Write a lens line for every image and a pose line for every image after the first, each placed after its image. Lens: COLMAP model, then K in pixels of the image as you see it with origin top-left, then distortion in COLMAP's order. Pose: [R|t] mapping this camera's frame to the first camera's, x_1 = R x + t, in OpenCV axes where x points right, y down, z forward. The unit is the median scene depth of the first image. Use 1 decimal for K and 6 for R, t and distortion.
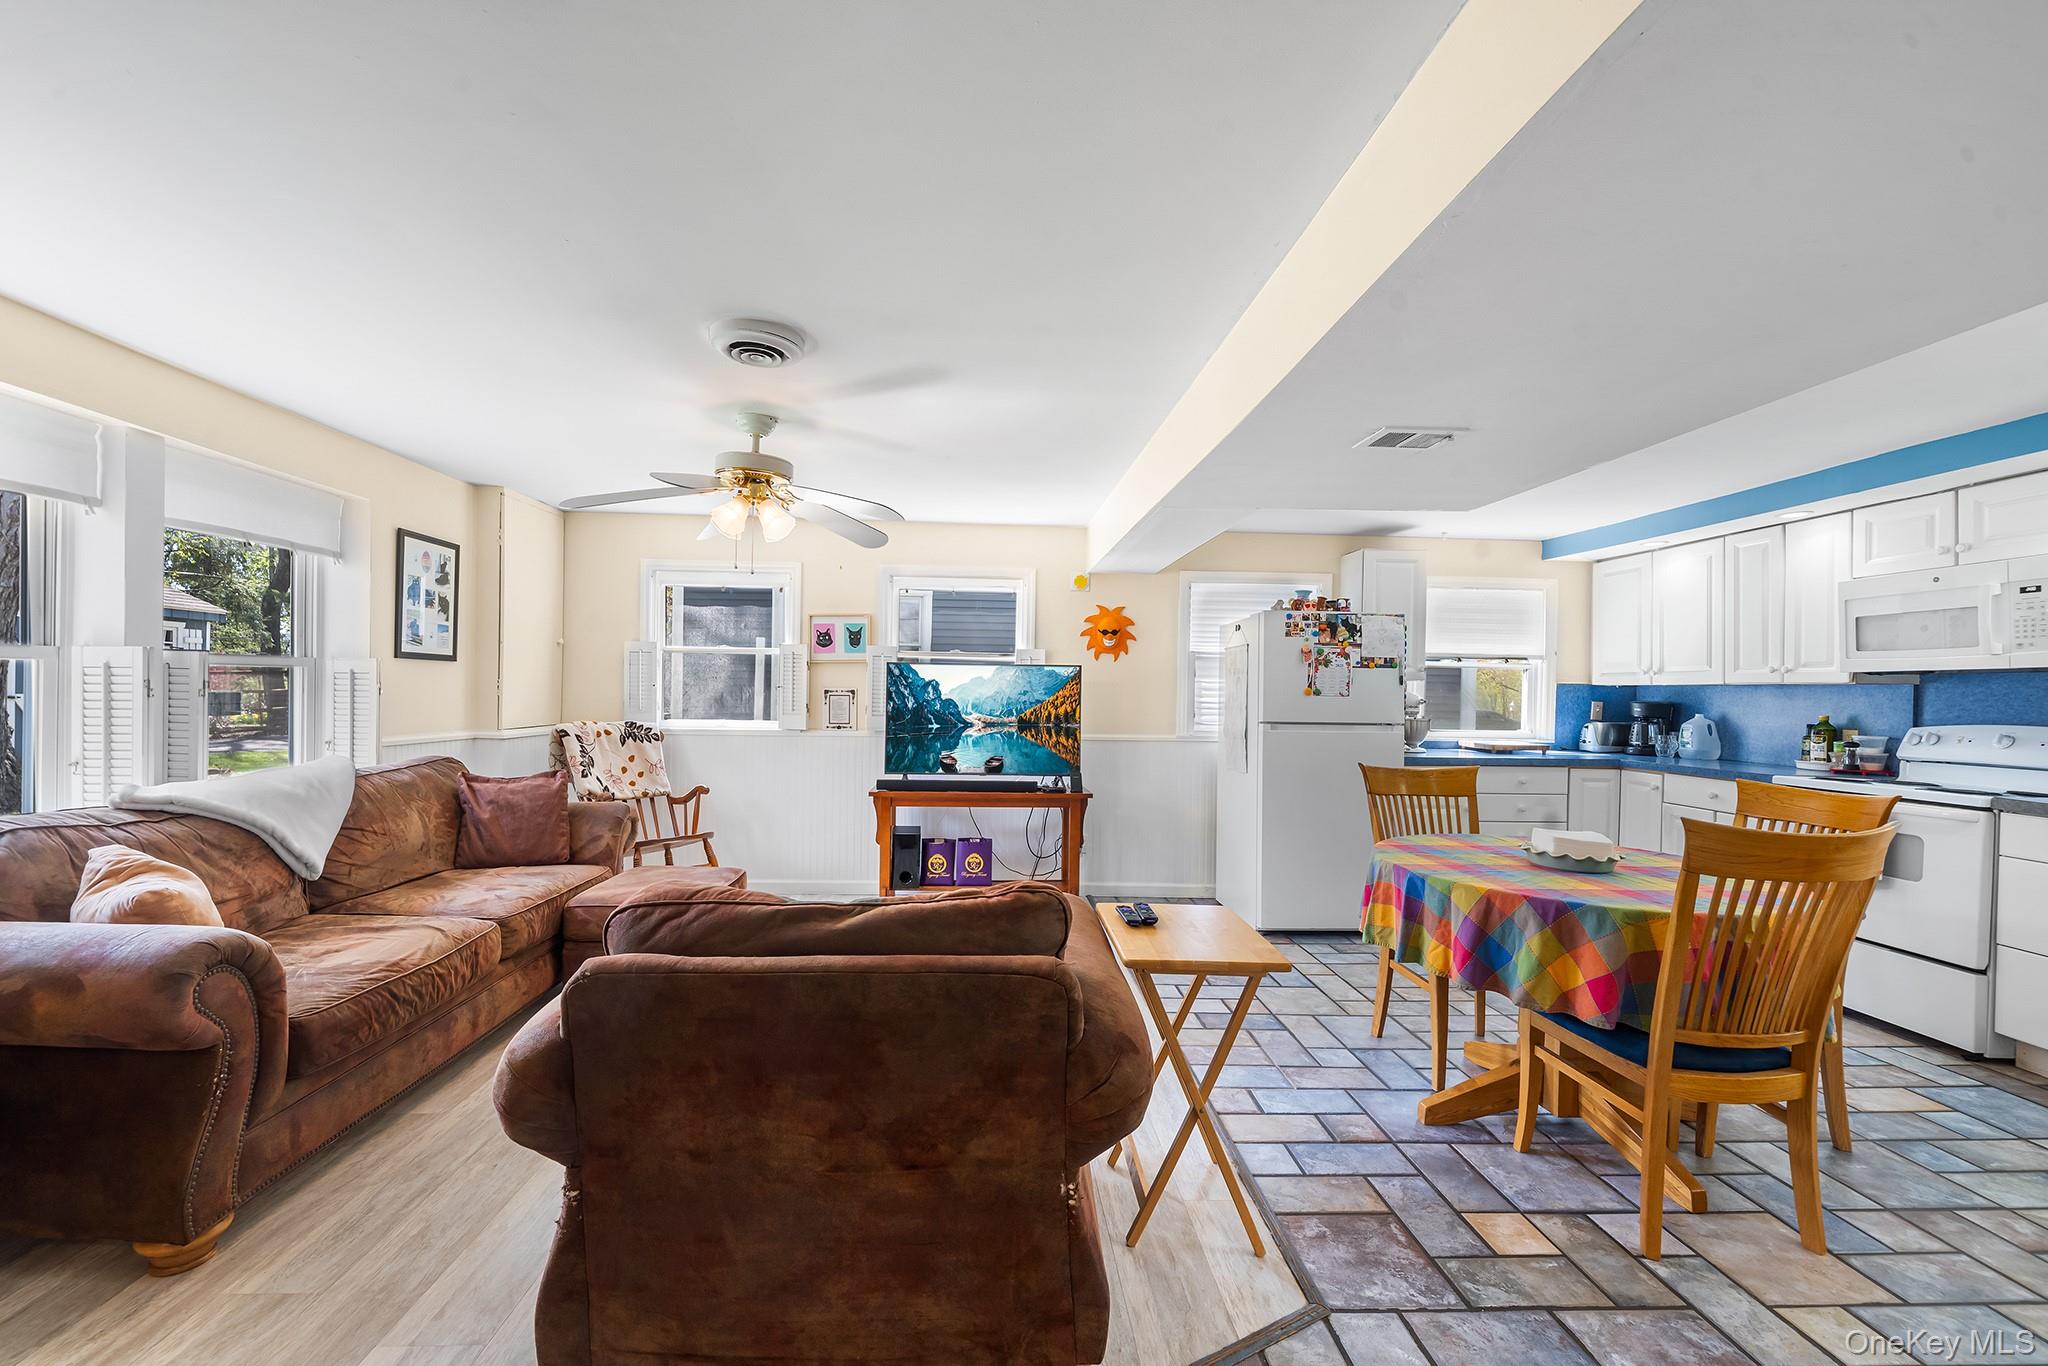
lens RADIAL K [[821.9, 0, 1016.1], [0, 821.9, 693.4], [0, 0, 1]] dist [-0.000298, 0.000031]
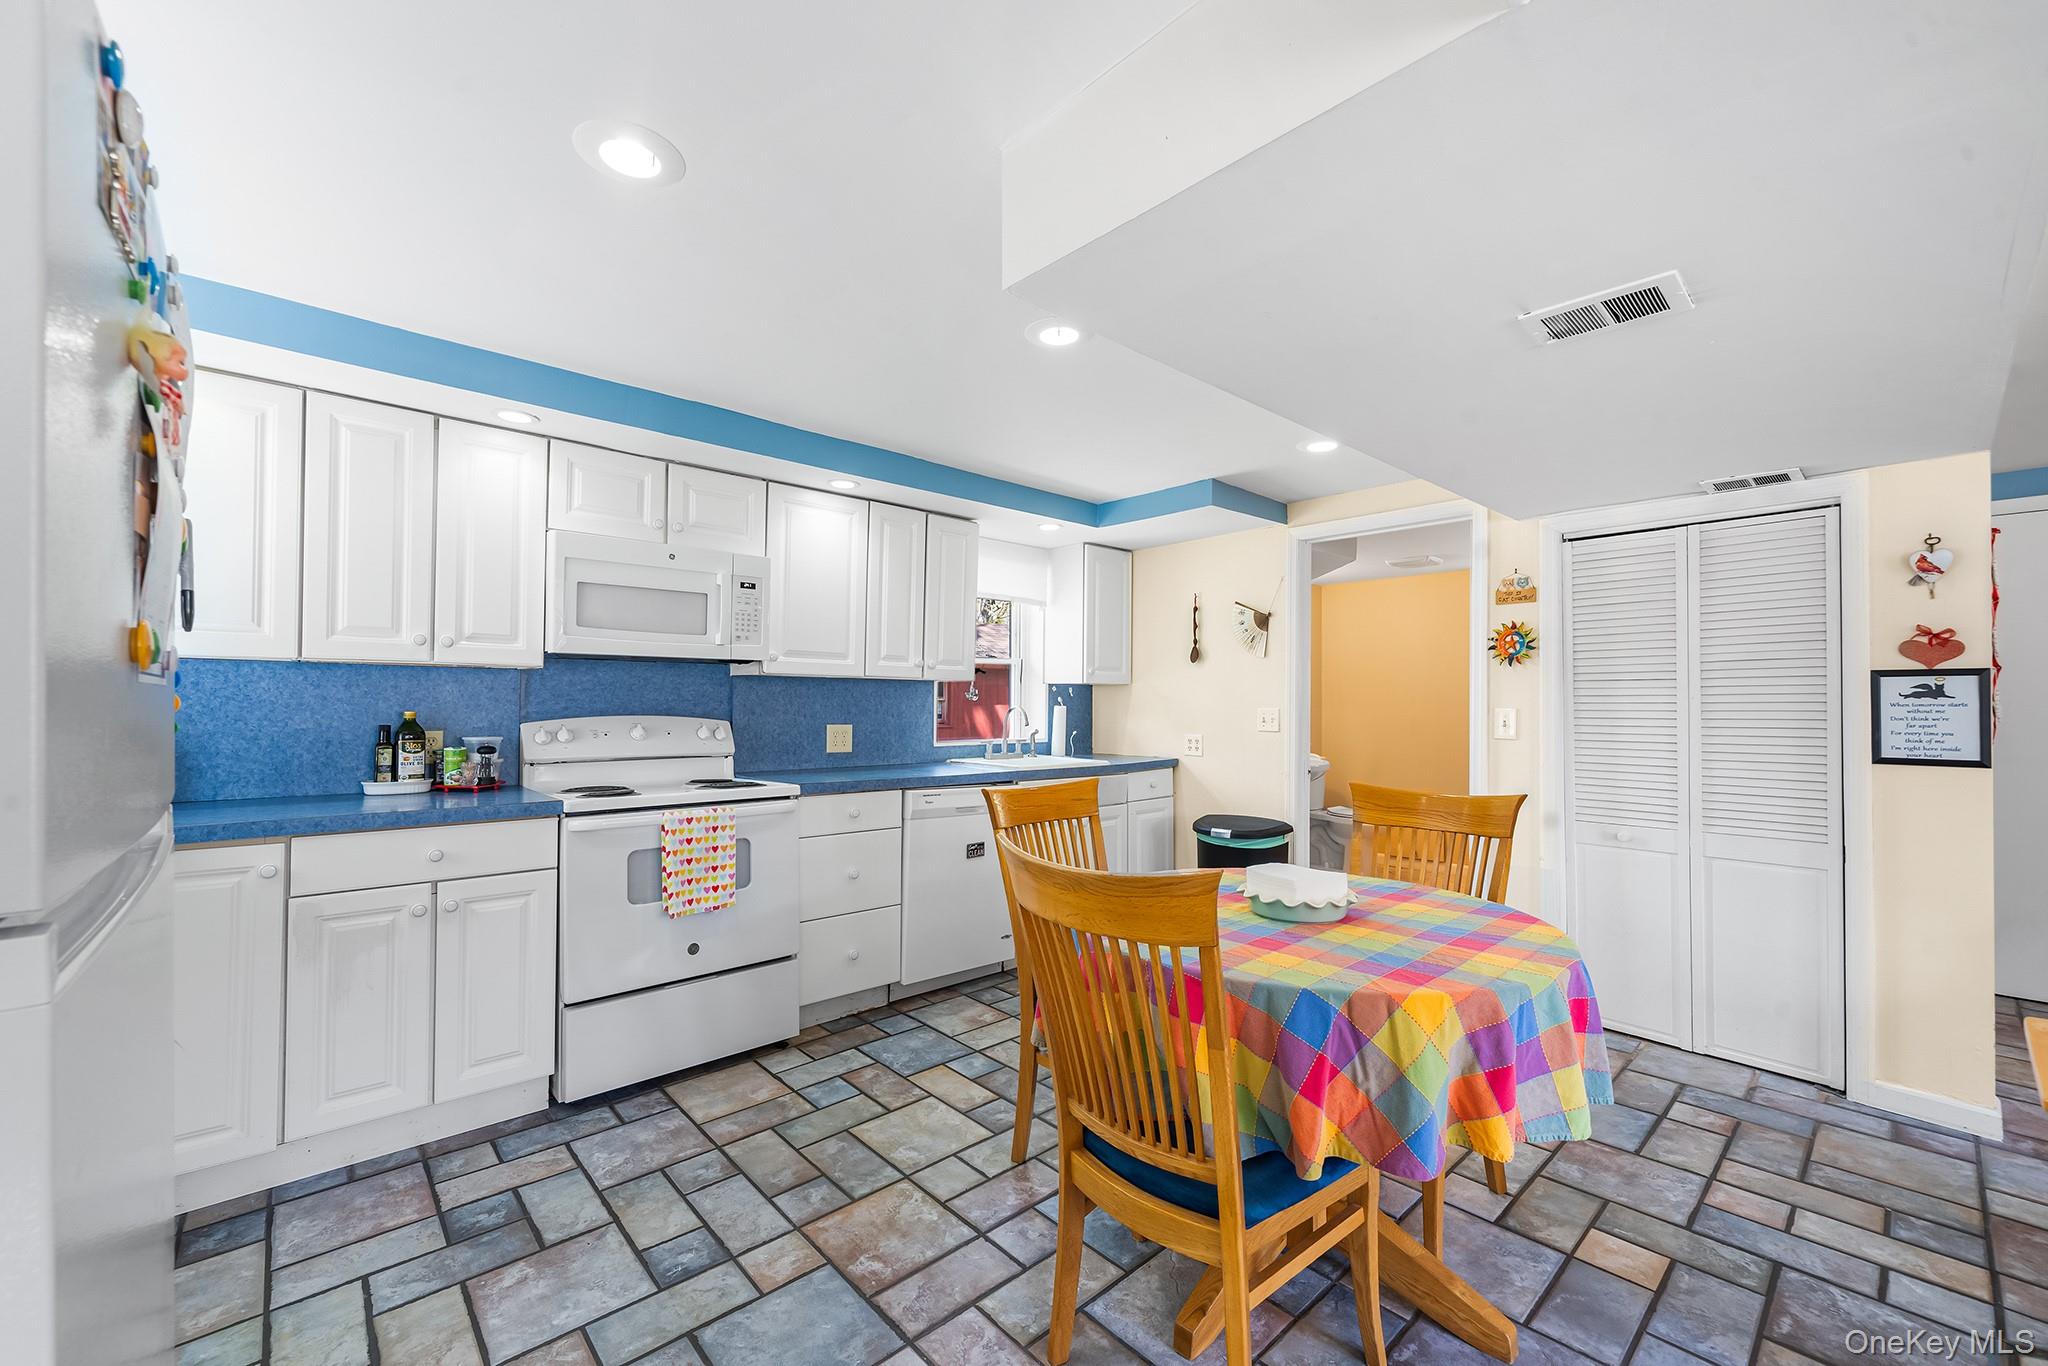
lens RADIAL K [[821.9, 0, 1006.1], [0, 821.9, 689.3], [0, 0, 1]] dist [-0.000298, 0.000031]
pose [[-0.628664, -0.009230, 0.777622, 0.153024], [-0.016102, 0.999870, -0.001150, 0.001914], [-0.777510, -0.013244, -0.628731, 1.065705]]
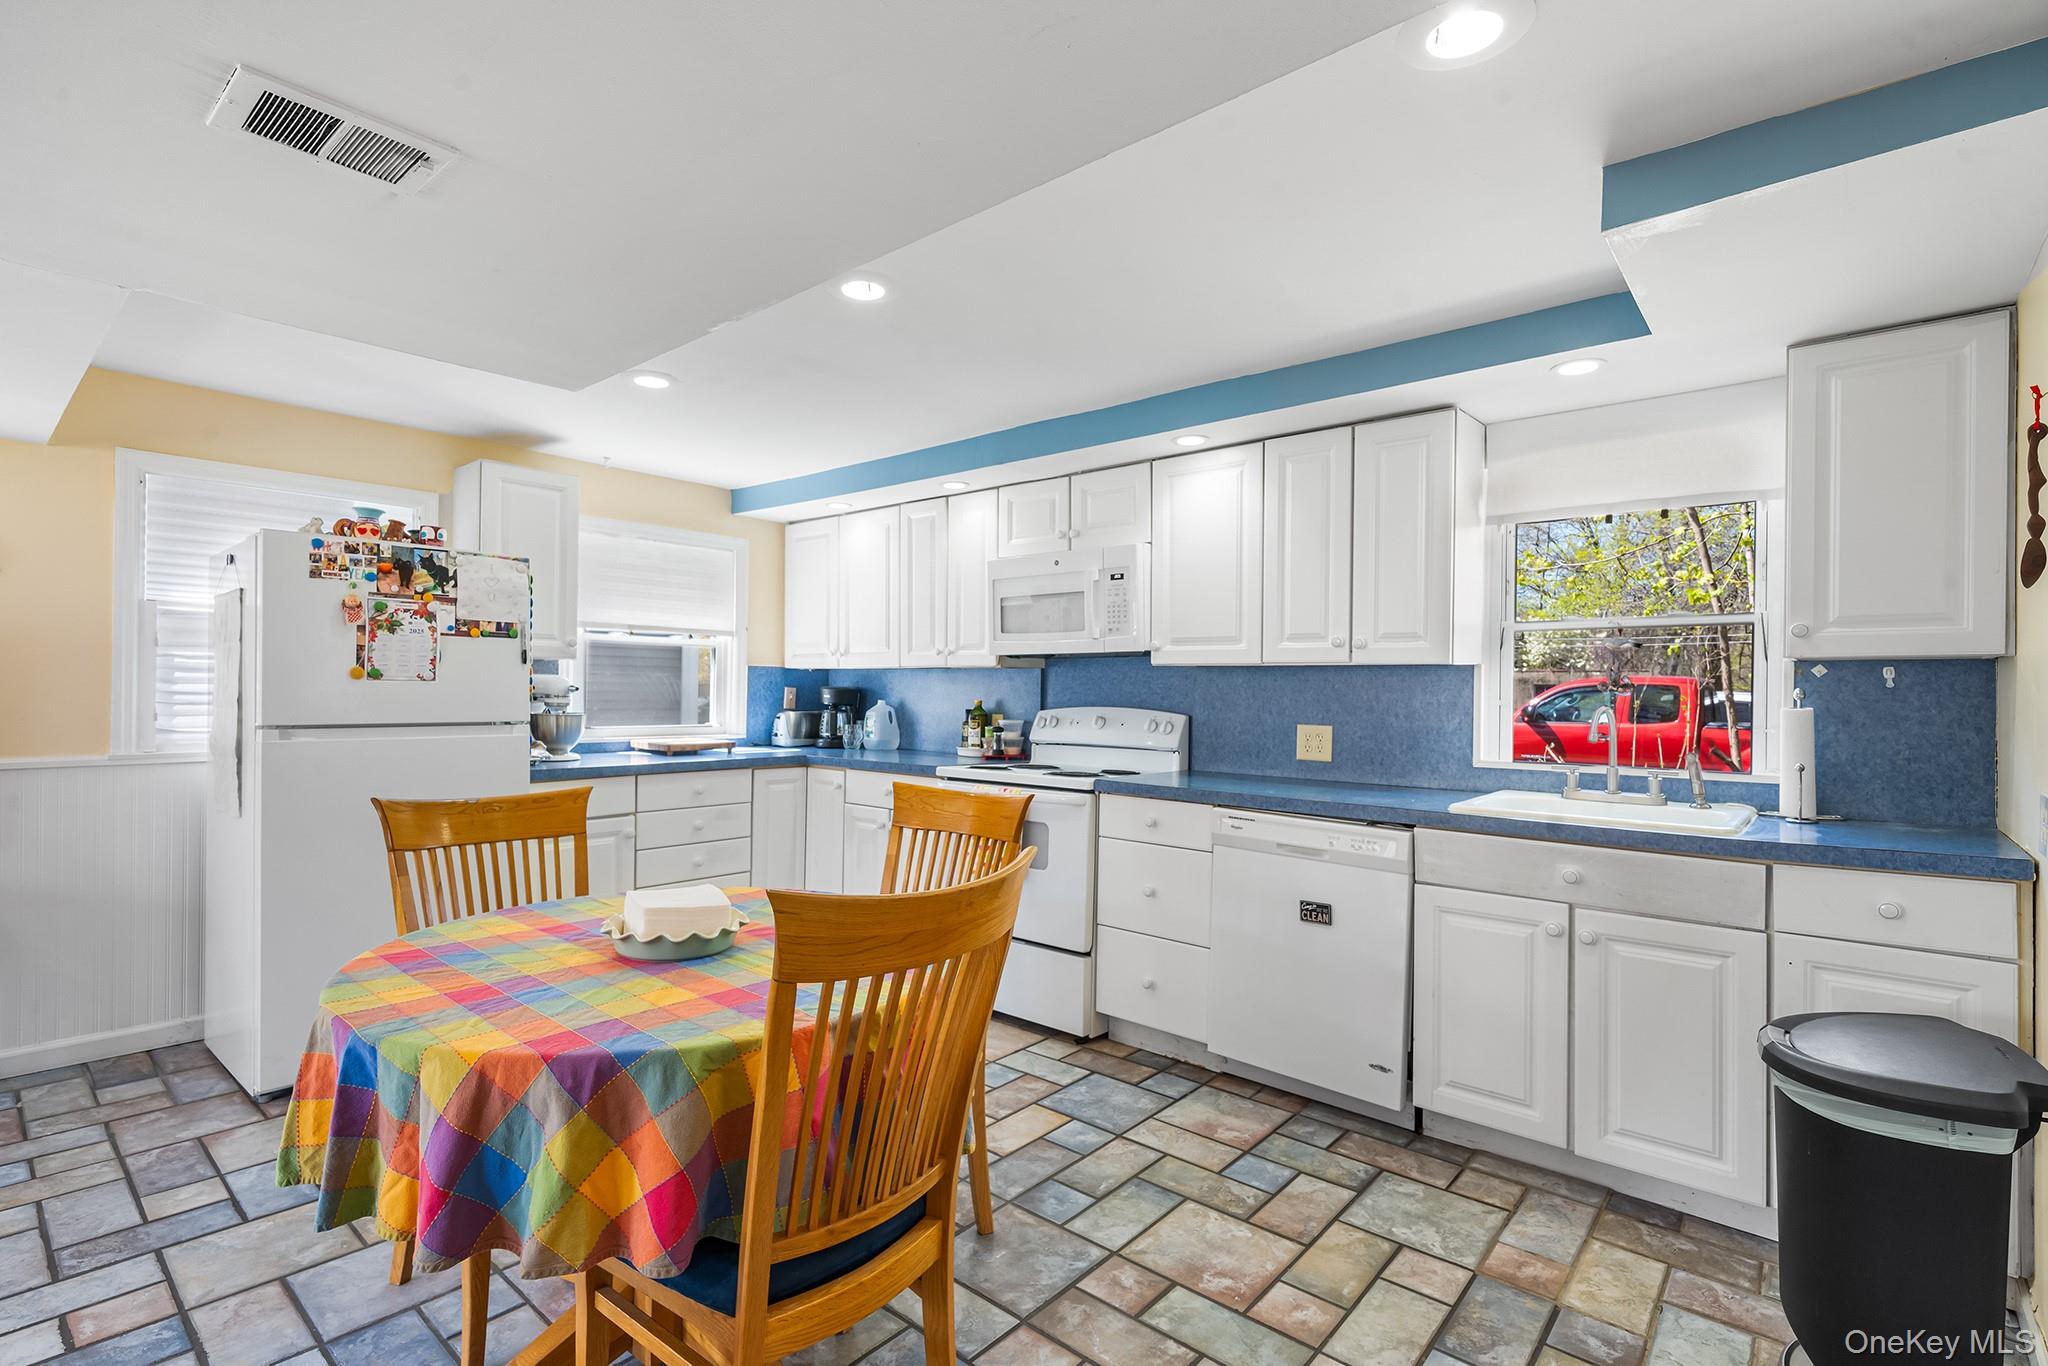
lens RADIAL K [[949.9, 0, 1021.3], [0, 949.9, 688.7], [0, 0, 1]] dist [0.001294, 0.000609]
pose [[0.687805, -0.006099, 0.725869, 0.206611], [0.000460, 0.999968, 0.007966, 0.004535], [-0.725895, -0.005145, 0.687786, 0.194057]]
